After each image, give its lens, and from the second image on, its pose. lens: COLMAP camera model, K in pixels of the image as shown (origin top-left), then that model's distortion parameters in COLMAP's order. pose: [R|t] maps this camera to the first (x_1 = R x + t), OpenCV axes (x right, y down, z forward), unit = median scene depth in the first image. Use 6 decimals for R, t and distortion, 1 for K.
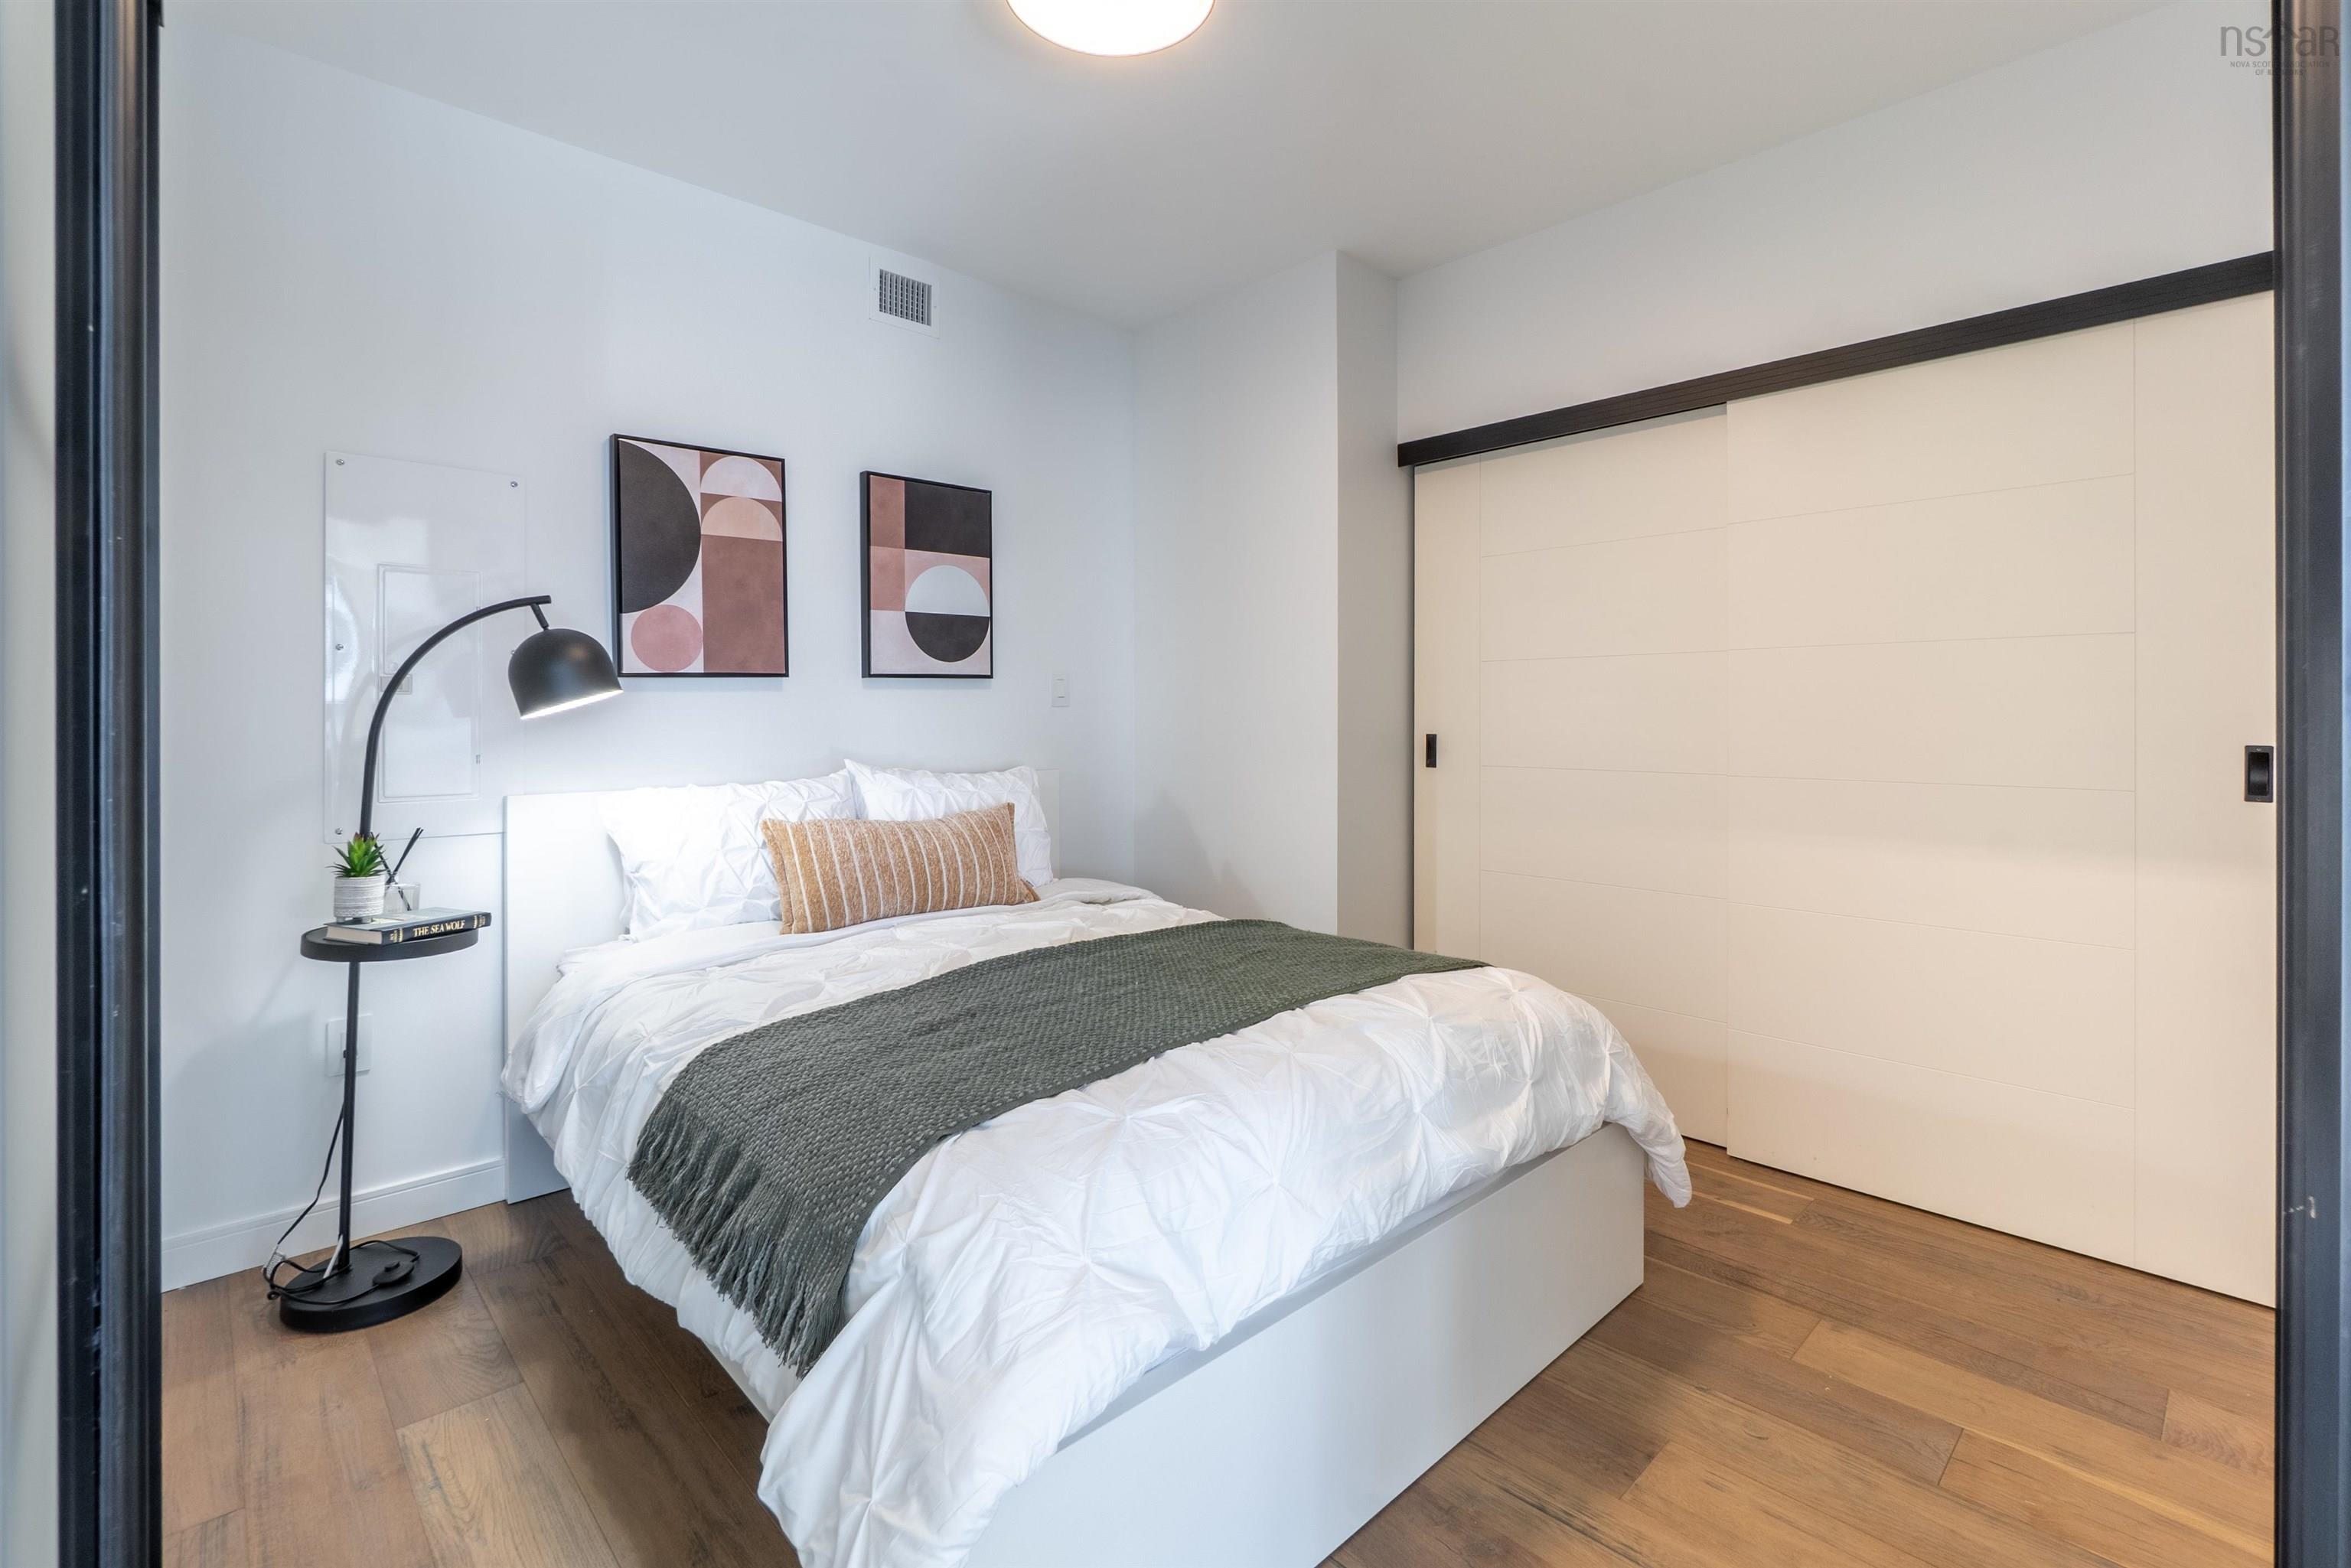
lens RADIAL K [[1061.2, 0, 1180.0], [0, 1061.2, 719.0], [0, 0, 1]] dist [-0.002741, -0.000134]
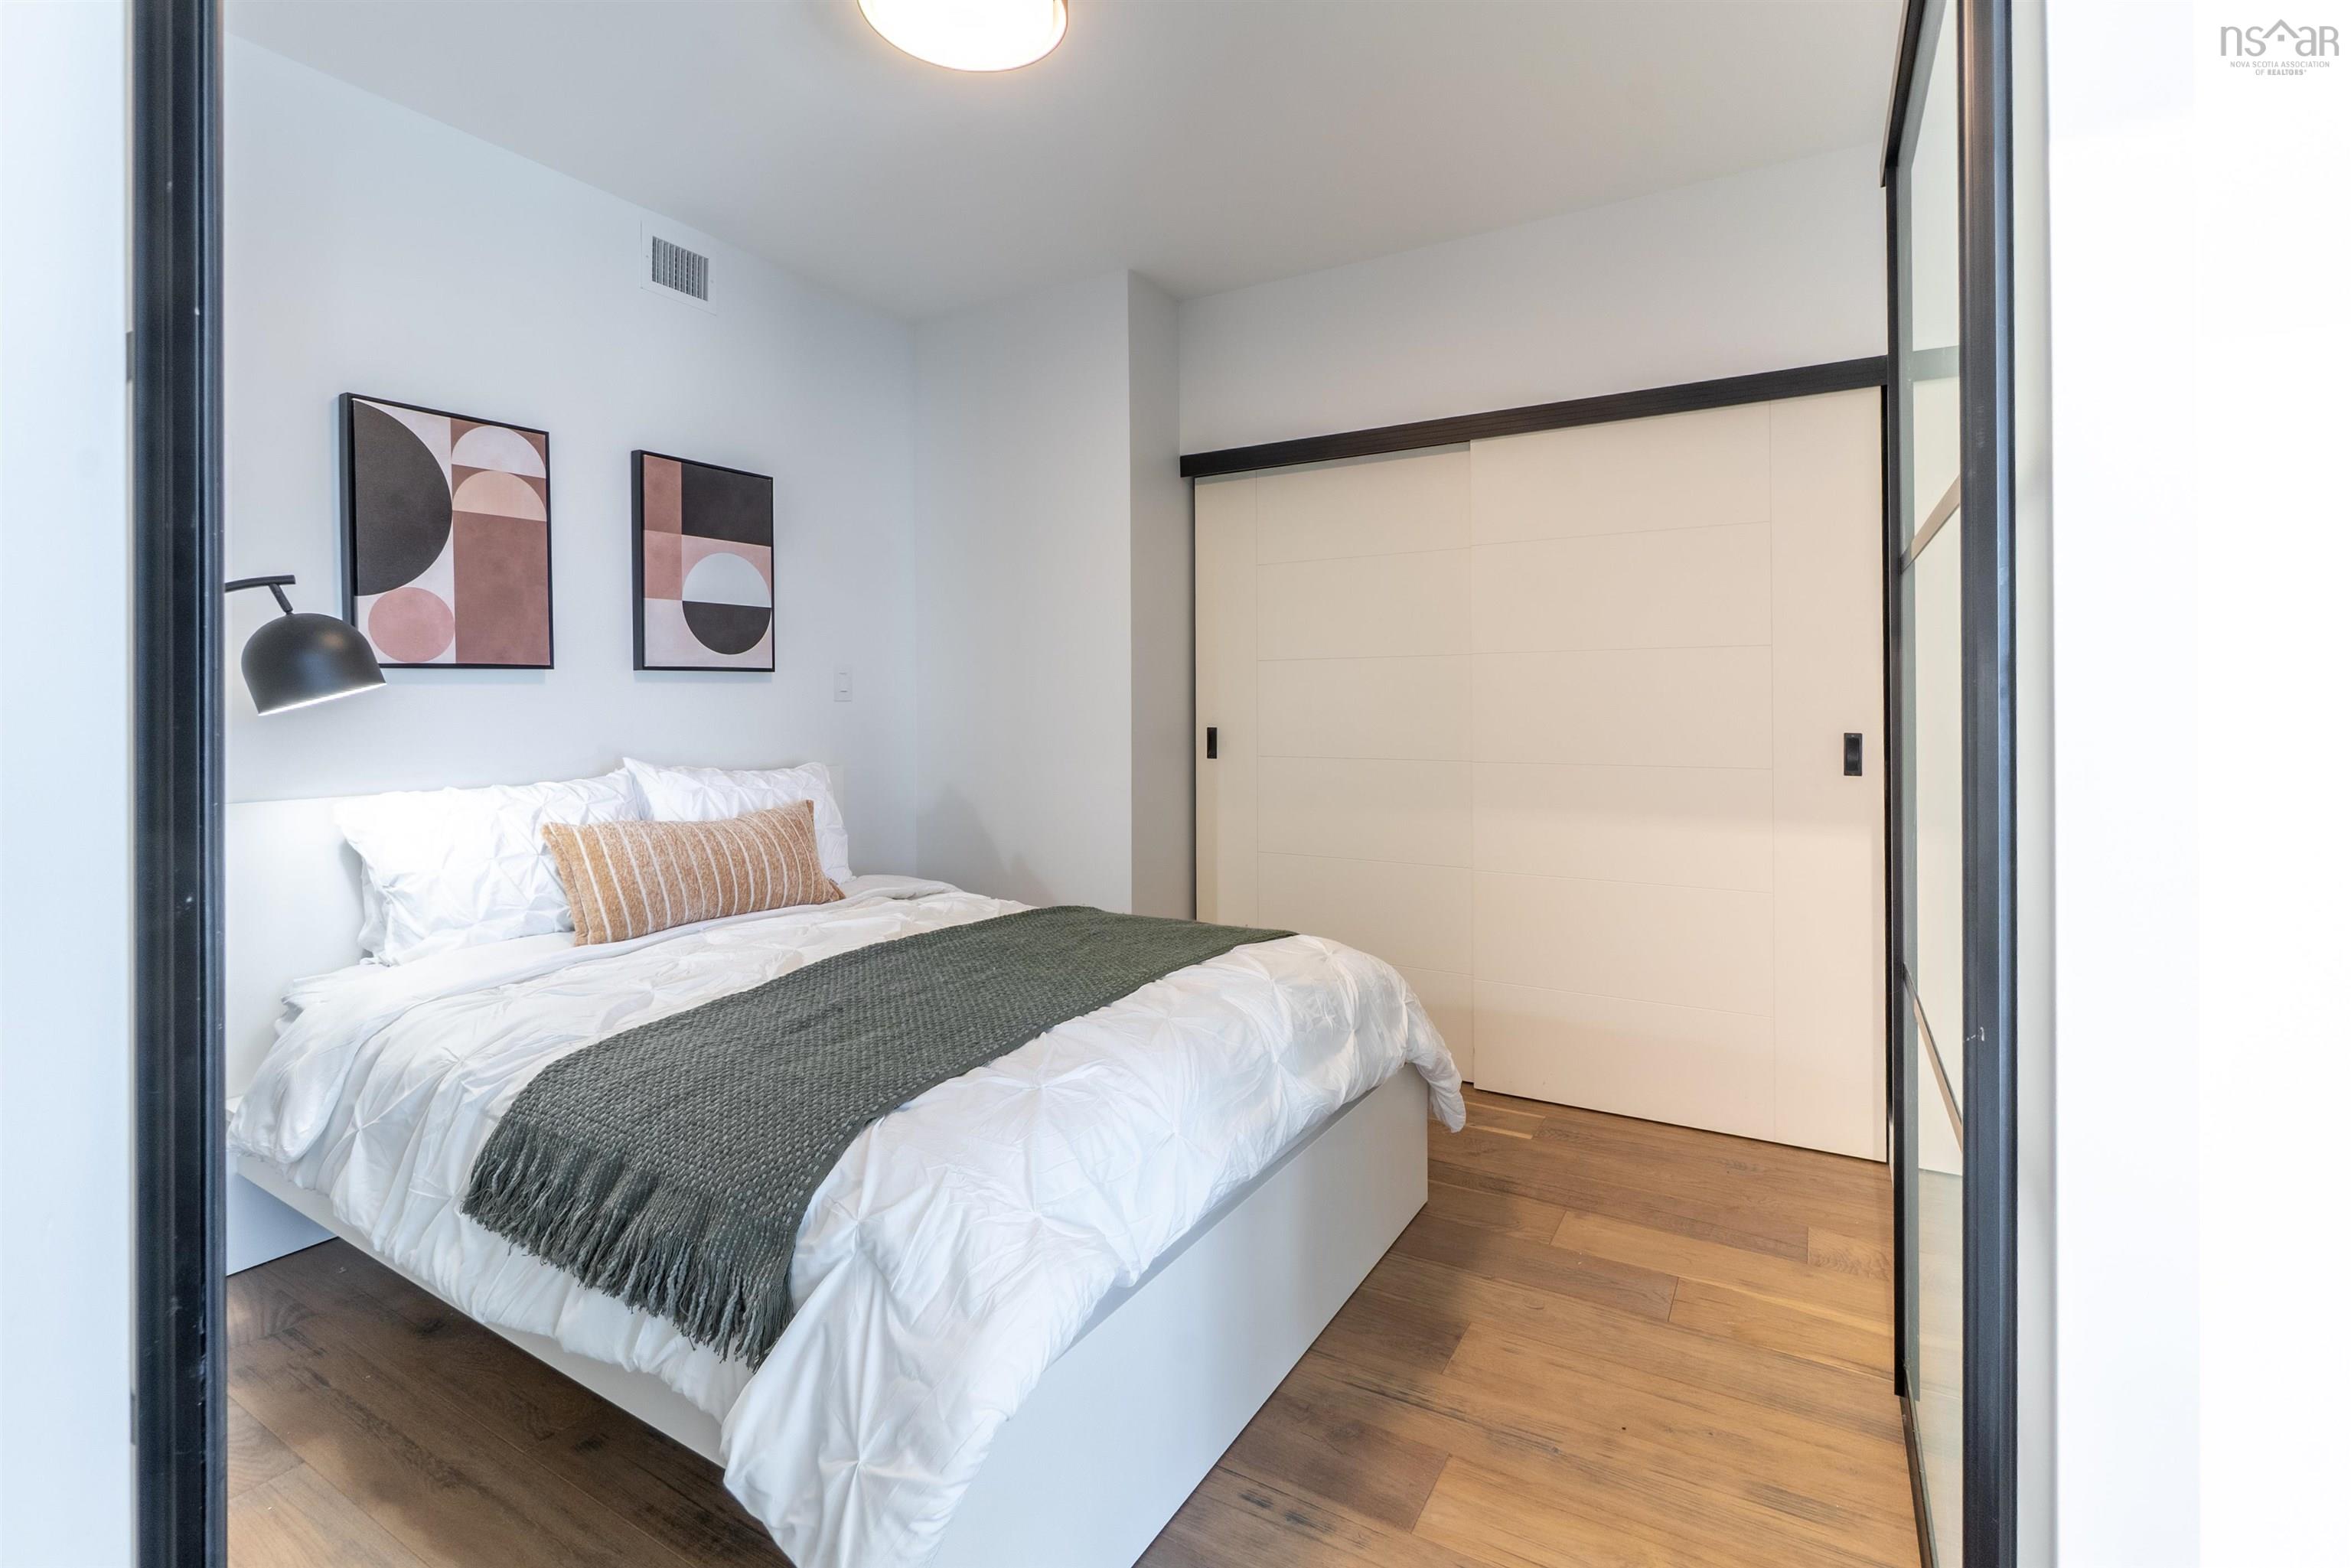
lens RADIAL K [[1062.8, 0, 1183.1], [0, 1062.8, 707.6], [0, 0, 1]] dist [-0.002055, -0.000516]
pose [[0.963797, -0.000335, 0.266637, -0.142258], [0.001649, 0.999988, -0.004705, -0.001503], [-0.266632, 0.004975, 0.963785, -0.054434]]
